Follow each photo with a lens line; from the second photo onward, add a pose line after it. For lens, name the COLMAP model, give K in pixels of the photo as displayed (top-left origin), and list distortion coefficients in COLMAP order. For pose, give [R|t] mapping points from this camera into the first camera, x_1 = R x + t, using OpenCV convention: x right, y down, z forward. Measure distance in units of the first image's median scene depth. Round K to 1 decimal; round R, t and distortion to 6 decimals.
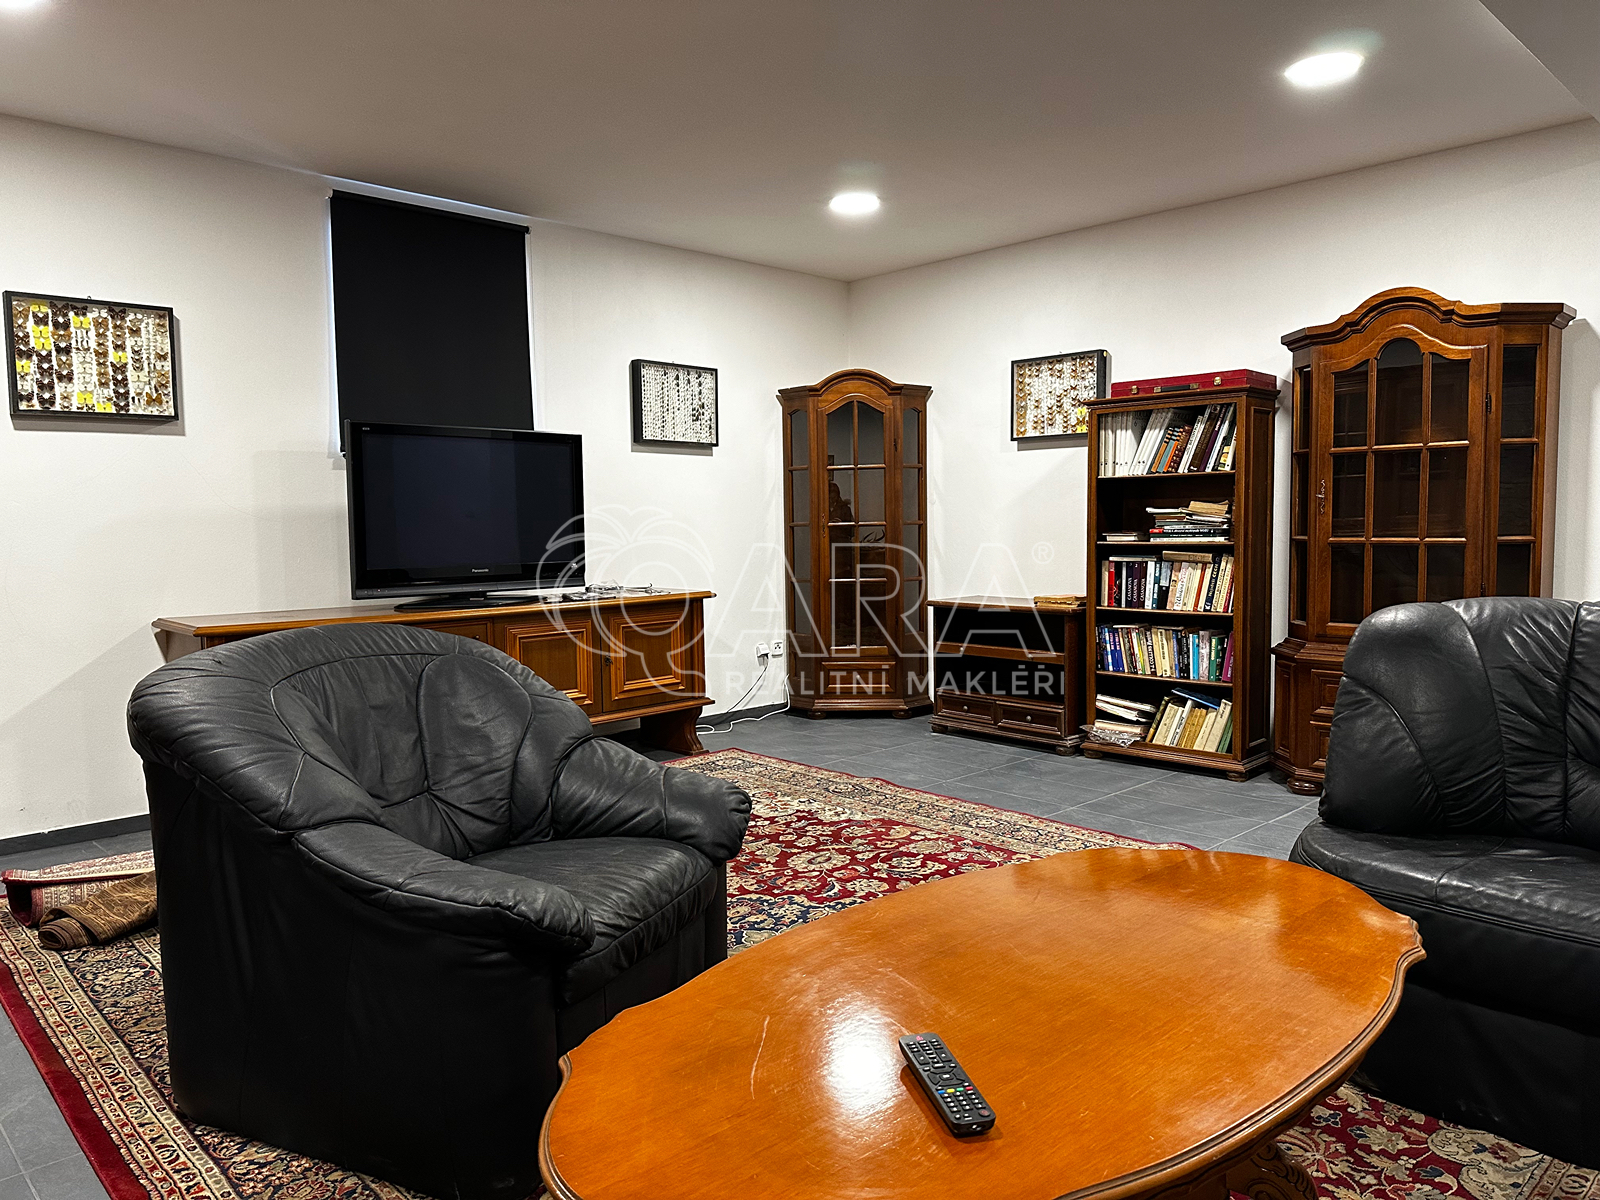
lens RADIAL K [[1126.8, 0, 785.0], [0, 1126.8, 600.0], [0, 0, 1]] dist [0.048611, -0.052610]
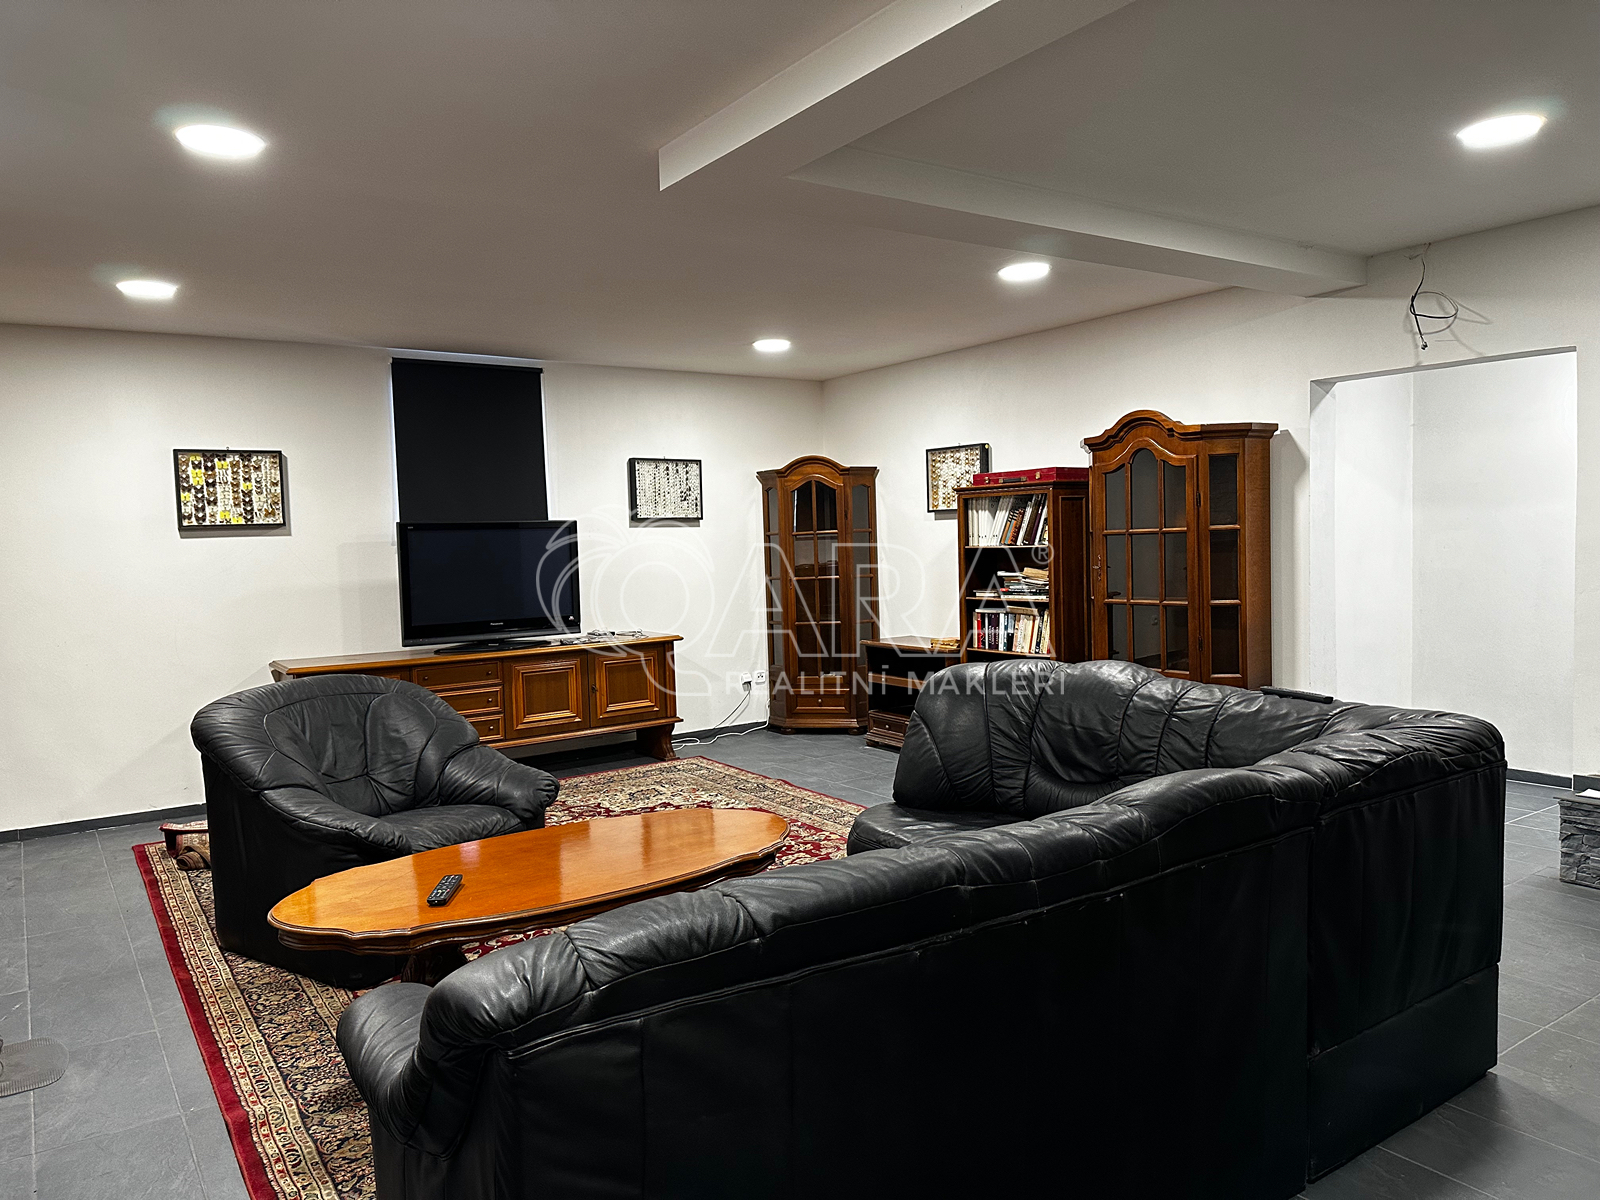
lens RADIAL K [[1126.8, 0, 802.0], [0, 1126.8, 604.9], [0, 0, 1]] dist [0.048611, -0.052610]
pose [[0.987878, -0.006094, -0.155116, 0.316792], [0.004880, 0.999954, -0.008204, -0.036702], [0.155159, 0.007347, 0.987862, -0.310919]]
